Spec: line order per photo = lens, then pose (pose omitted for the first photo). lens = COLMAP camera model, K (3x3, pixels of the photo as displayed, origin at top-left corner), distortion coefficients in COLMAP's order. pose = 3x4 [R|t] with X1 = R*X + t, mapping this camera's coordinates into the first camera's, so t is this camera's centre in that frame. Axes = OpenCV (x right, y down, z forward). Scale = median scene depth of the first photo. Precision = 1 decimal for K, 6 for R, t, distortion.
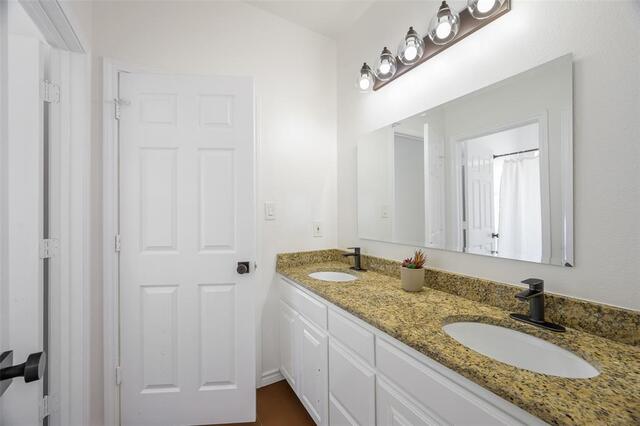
lens RADIAL K [[283.5, 0, 319.3], [0, 283.5, 206.9], [0, 0, 1]] dist [-0.001011, -0.000121]
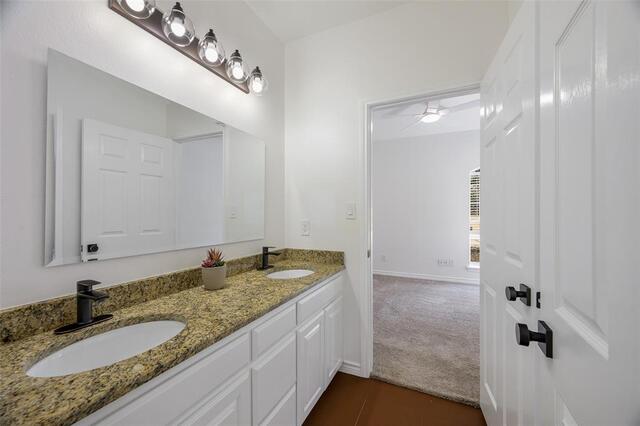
lens RADIAL K [[256.6, 0, 320.0], [0, 256.6, 213.0], [0, 0, 1]] dist [0.000372, 0.000005]
pose [[-0.598868, 0.011204, 0.800769, -0.659405], [-0.008247, 0.999763, -0.020156, 0.037118], [-0.800805, -0.018675, -0.598634, 1.272744]]
